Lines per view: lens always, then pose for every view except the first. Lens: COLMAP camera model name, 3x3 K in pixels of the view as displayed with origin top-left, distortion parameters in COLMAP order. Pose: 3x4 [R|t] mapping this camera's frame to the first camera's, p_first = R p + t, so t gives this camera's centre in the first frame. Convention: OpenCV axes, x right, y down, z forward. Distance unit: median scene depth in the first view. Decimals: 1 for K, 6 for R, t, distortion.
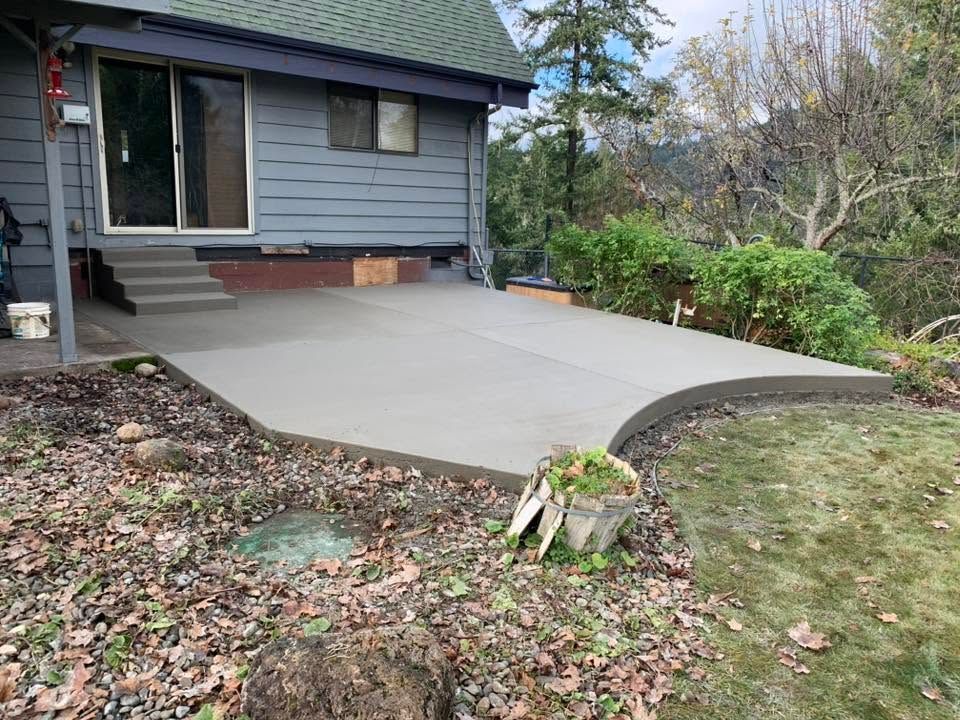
lens RADIAL K [[714.2, 0, 475.0], [0, 714.2, 340.0], [0, 0, 1]] dist [0.058522, -0.065865]
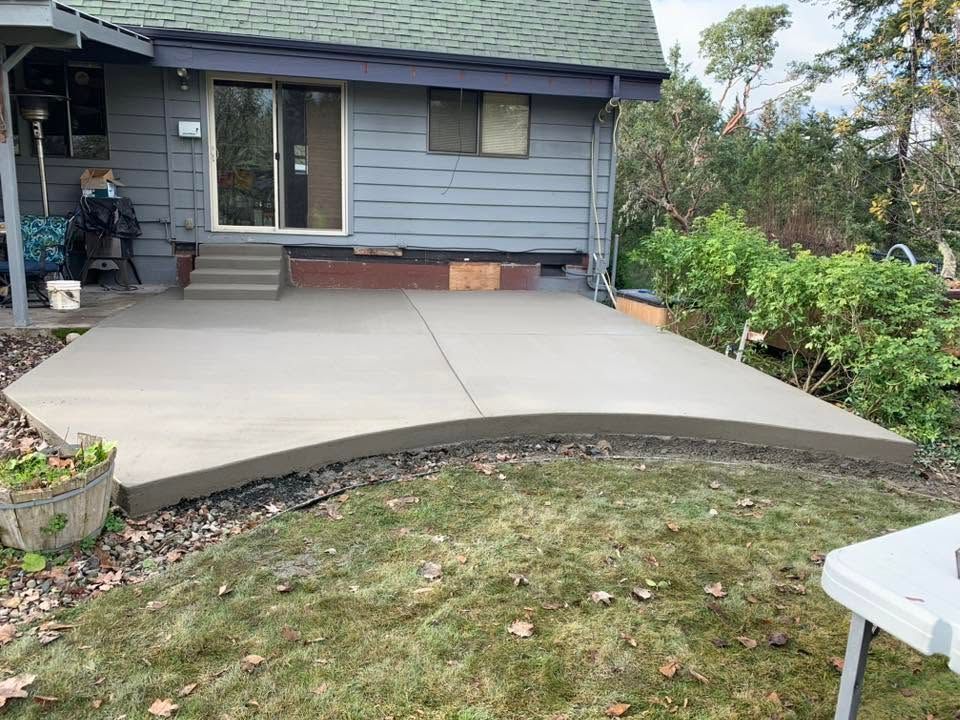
lens RADIAL K [[714.2, 0, 475.0], [0, 714.2, 340.0], [0, 0, 1]] dist [0.058522, -0.065865]
pose [[0.893488, 0.077509, -0.442347, 0.338331], [-0.088914, 0.996026, -0.005068, -0.004045], [0.440197, 0.043859, 0.896830, 0.135721]]
